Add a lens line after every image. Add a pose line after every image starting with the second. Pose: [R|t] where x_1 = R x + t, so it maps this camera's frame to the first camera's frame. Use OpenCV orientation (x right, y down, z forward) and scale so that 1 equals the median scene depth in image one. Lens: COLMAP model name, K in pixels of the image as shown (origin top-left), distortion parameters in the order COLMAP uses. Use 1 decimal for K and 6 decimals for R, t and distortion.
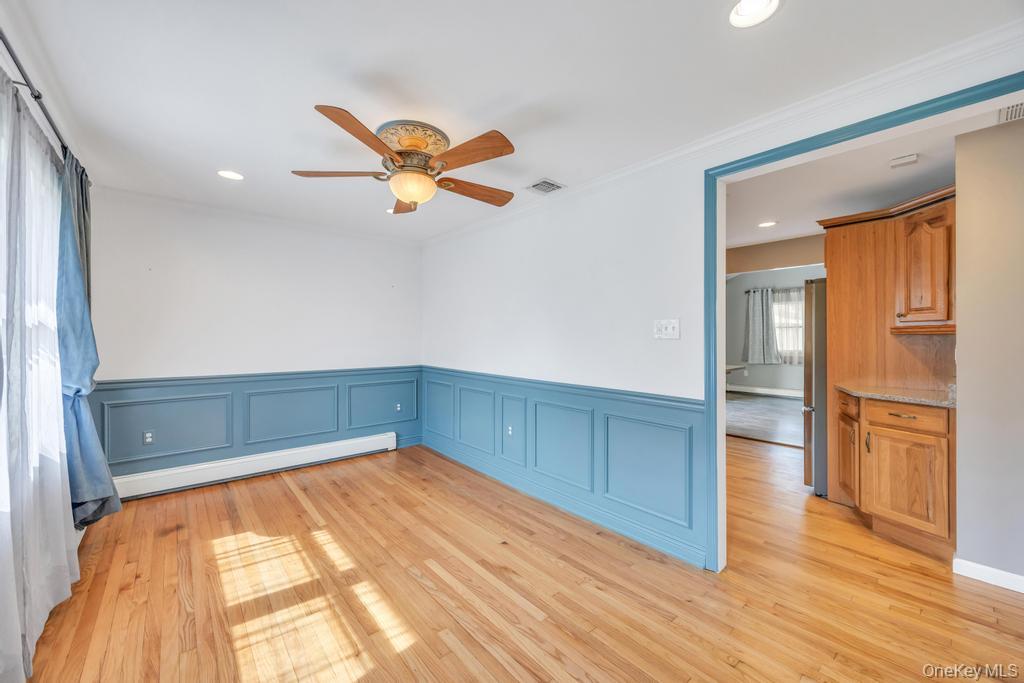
lens RADIAL K [[392.9, 0, 515.2], [0, 392.9, 337.9], [0, 0, 1]] dist [-0.001808, -0.000089]
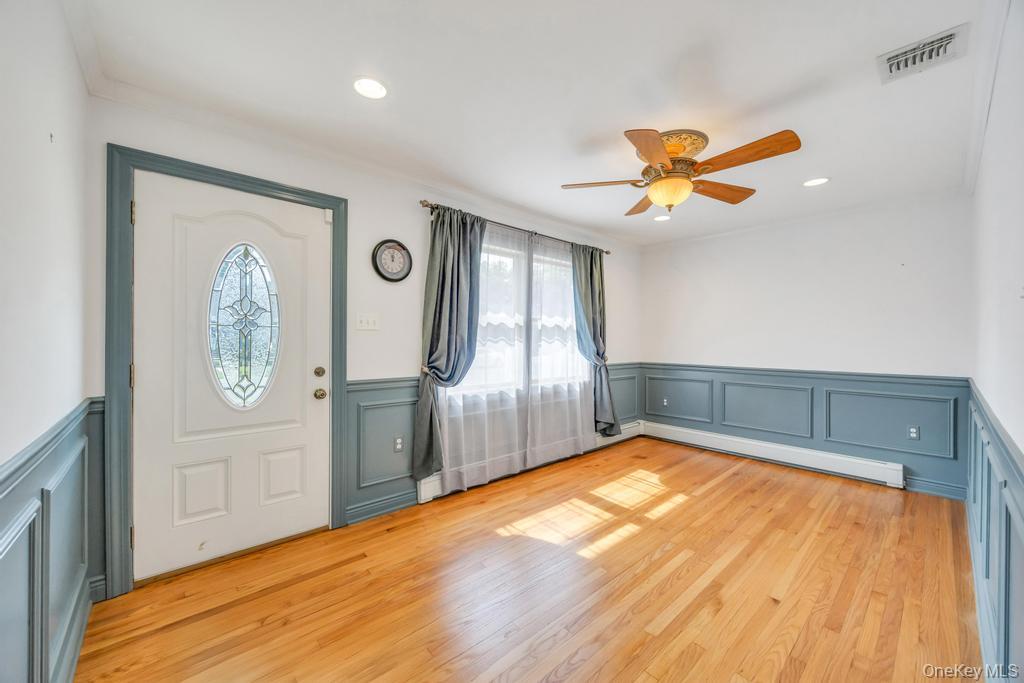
lens RADIAL K [[392.2, 0, 515.2], [0, 392.2, 343.6], [0, 0, 1]] dist [-0.003633, -0.000229]
pose [[0.021350, 0.006693, -0.999750, 0.741852], [-0.006226, 0.999959, 0.006561, 0.029411], [0.999753, 0.006084, 0.021391, 0.505588]]
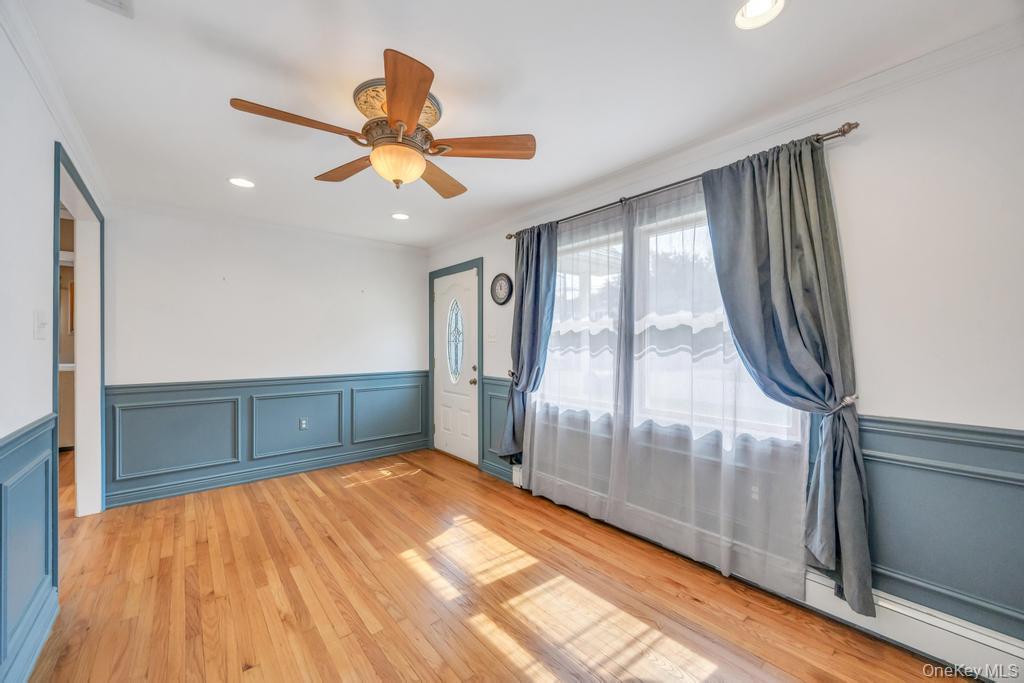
lens RADIAL K [[390.2, 0, 507.6], [0, 390.2, 345.2], [0, 0, 1]] dist [-0.002320, -0.000044]
pose [[-0.999798, -0.001277, 0.020045, -0.471414], [-0.001229, 0.999996, 0.002401, 0.010039], [-0.020048, 0.002375, -0.999796, 1.684954]]
